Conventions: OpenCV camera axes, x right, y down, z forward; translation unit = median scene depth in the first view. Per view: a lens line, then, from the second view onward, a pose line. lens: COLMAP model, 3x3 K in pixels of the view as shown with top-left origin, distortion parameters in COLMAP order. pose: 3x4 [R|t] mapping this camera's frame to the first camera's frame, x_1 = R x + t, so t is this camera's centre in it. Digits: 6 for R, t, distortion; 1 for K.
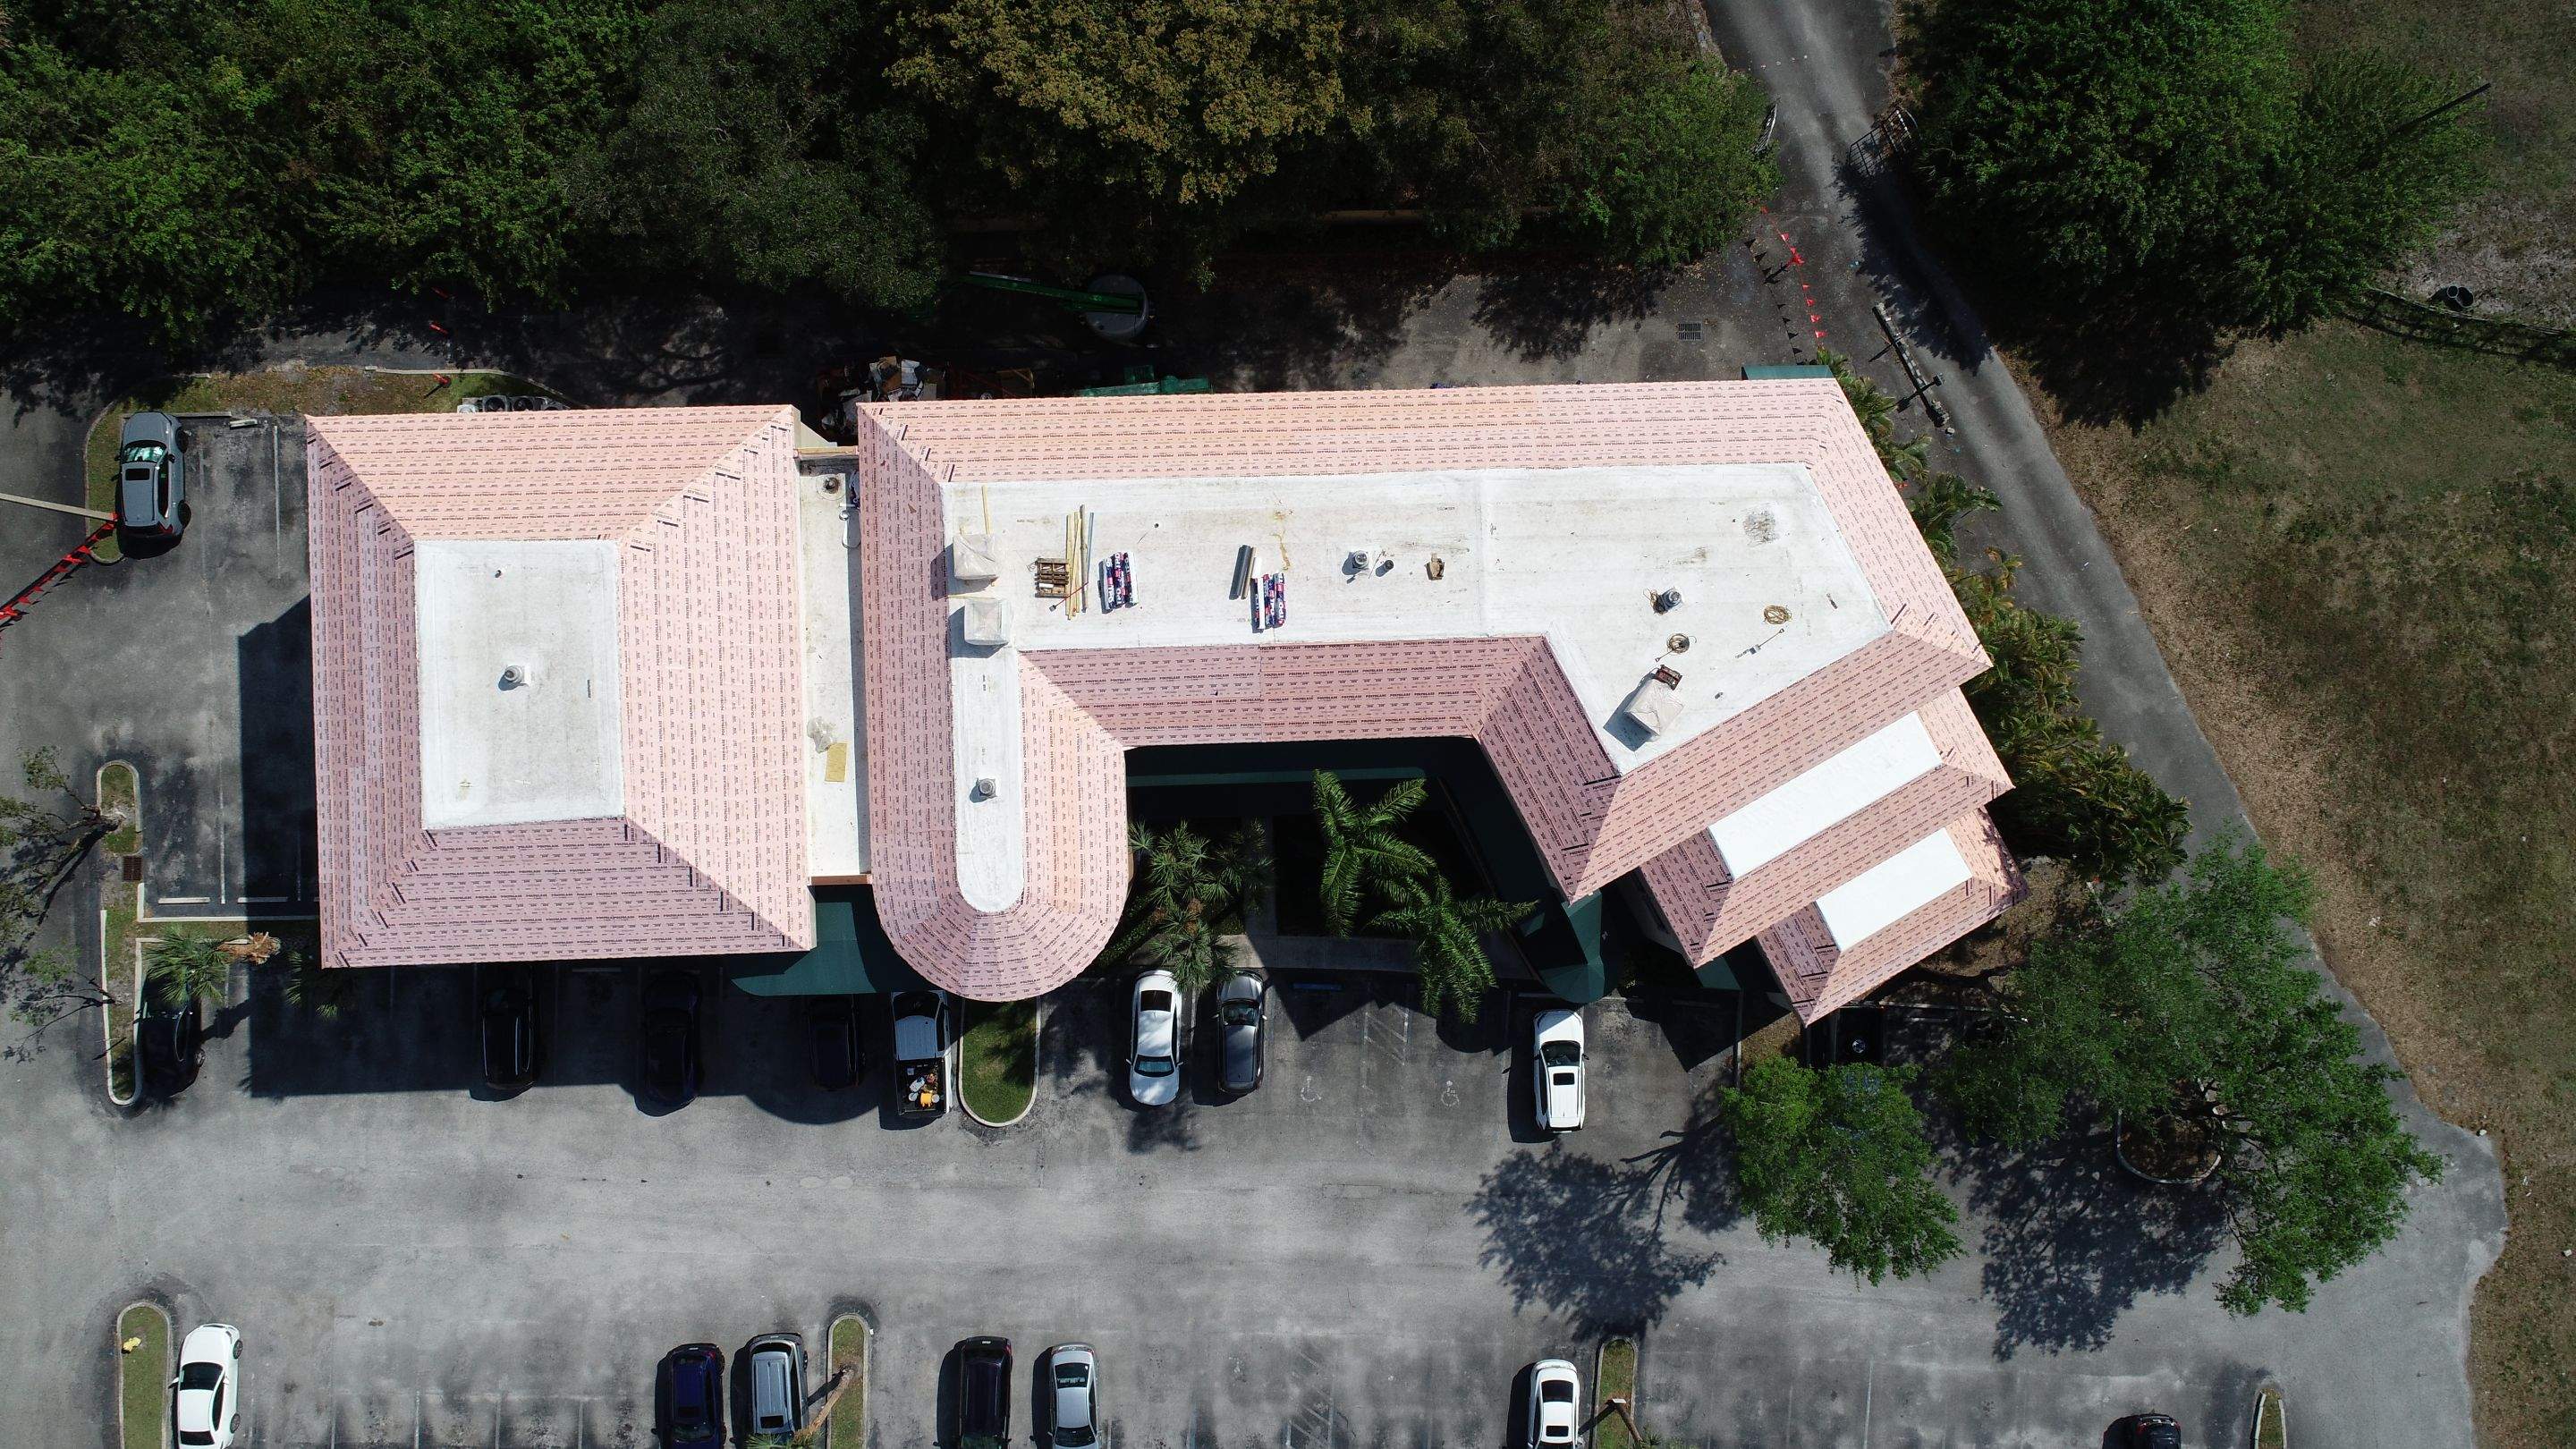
lens RADIAL K [[1724.8, 0, 1291.1], [0, 1724.8, 719.9], [0, 0, 1]] dist [-0.007628, 0.004194]
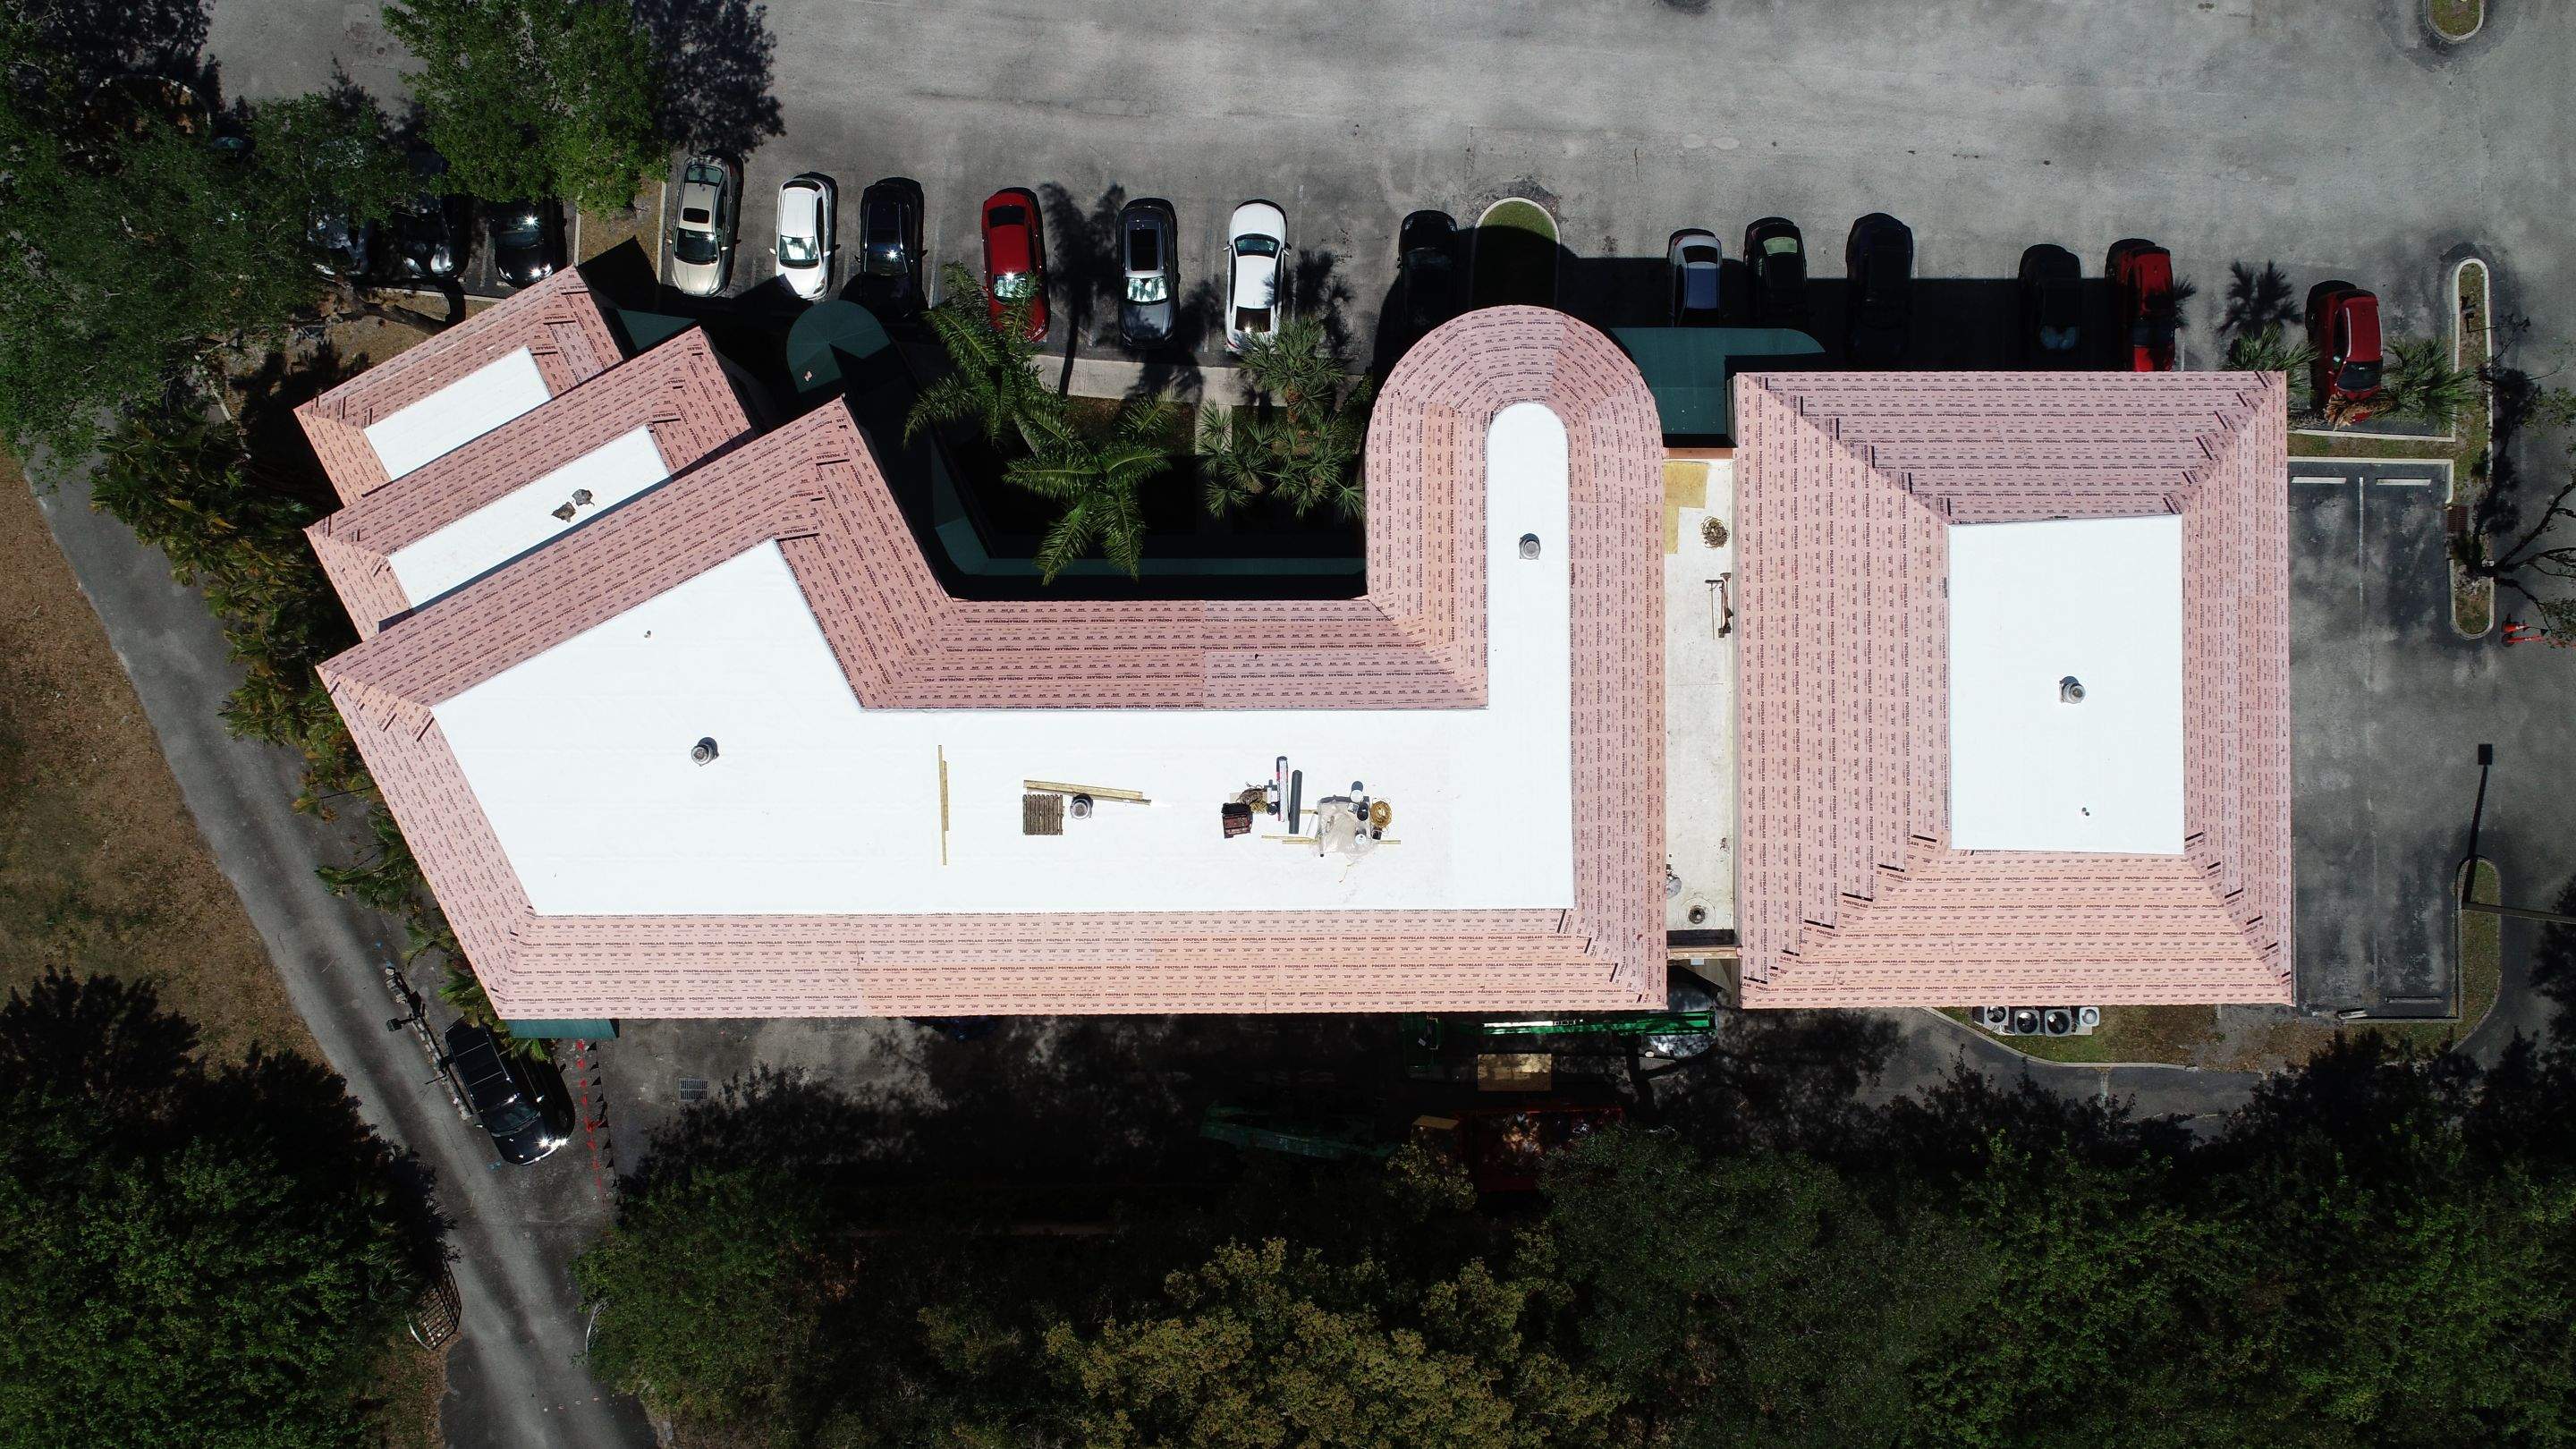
lens RADIAL K [[1724.8, 0, 1278.2], [0, 1724.8, 727.9], [0, 0, 1]] dist [-0.007628, 0.004194]
pose [[-0.998105, -0.026691, -0.055443, -0.006859], [0.026036, -0.999583, 0.012490, -0.050907], [-0.055753, 0.011023, 0.998384, 0.132142]]
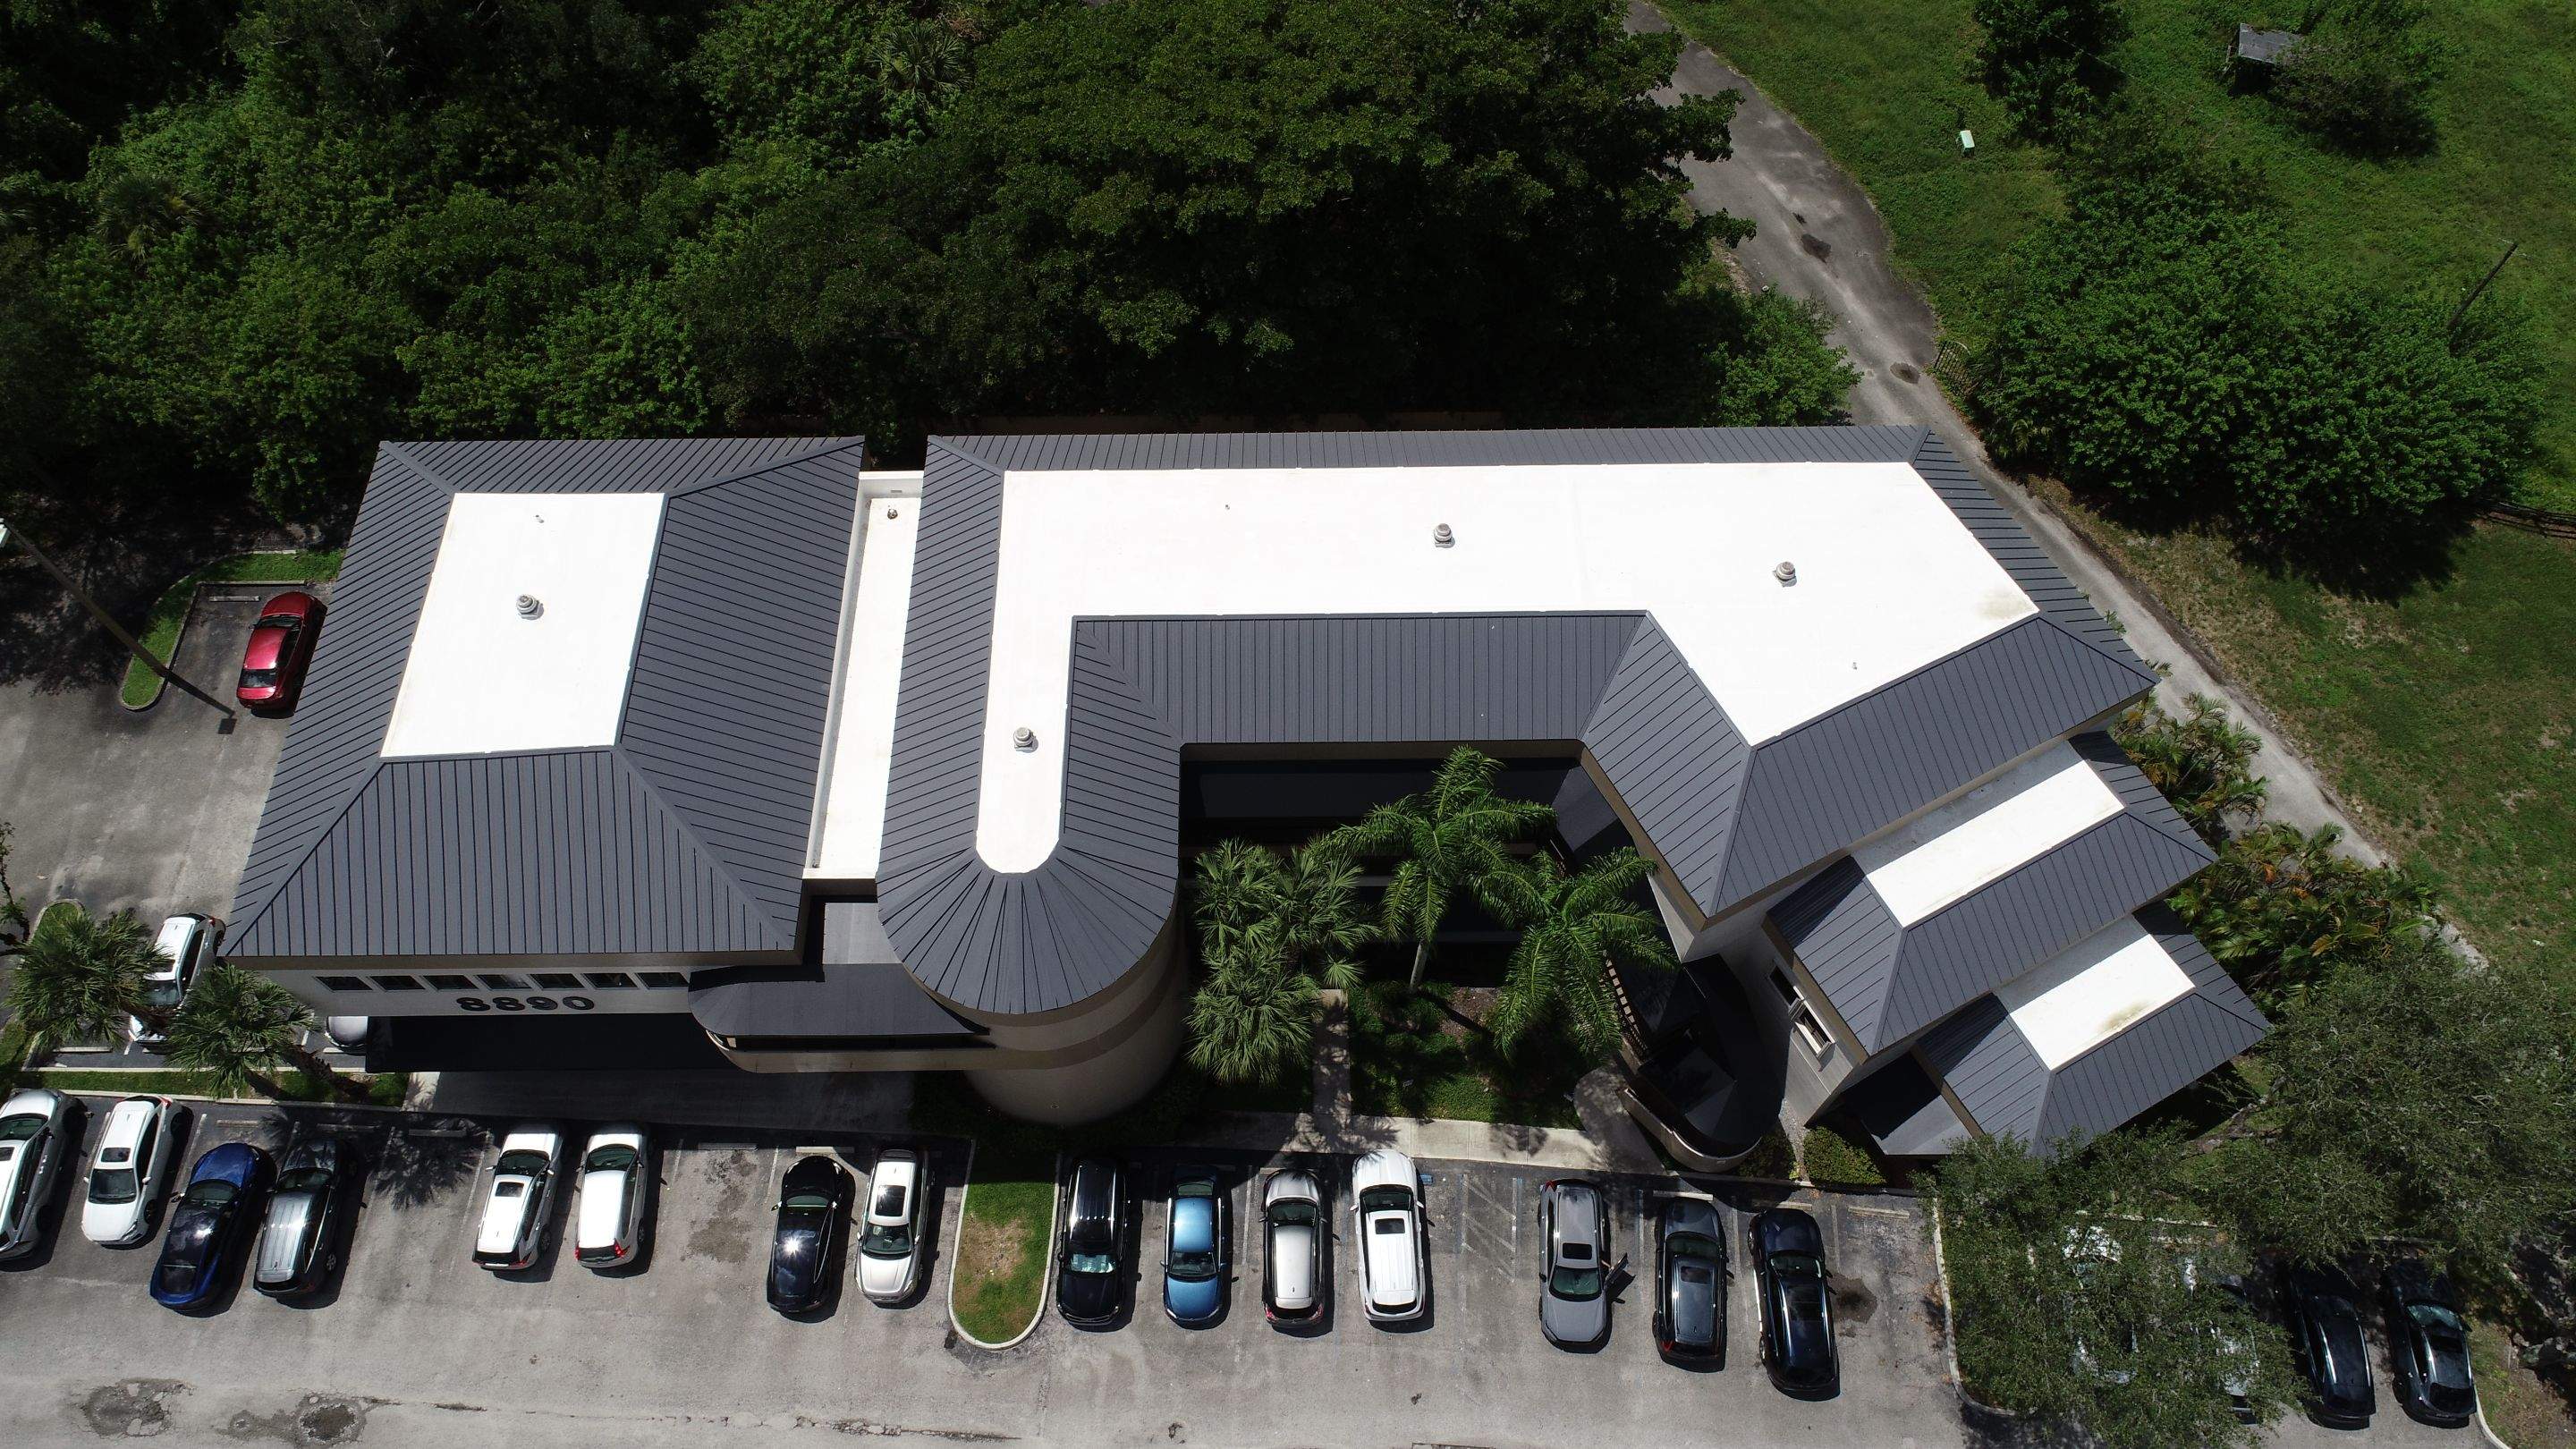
lens RADIAL K [[1724.8, 0, 1290.9], [0, 1724.8, 724.7], [0, 0, 1]] dist [-0.007628, 0.004194]
pose [[0.999143, -0.002395, -0.041329, -0.002867], [-0.018349, 0.869282, -0.493976, 0.379184], [0.037109, 0.494311, 0.868493, 0.194283]]
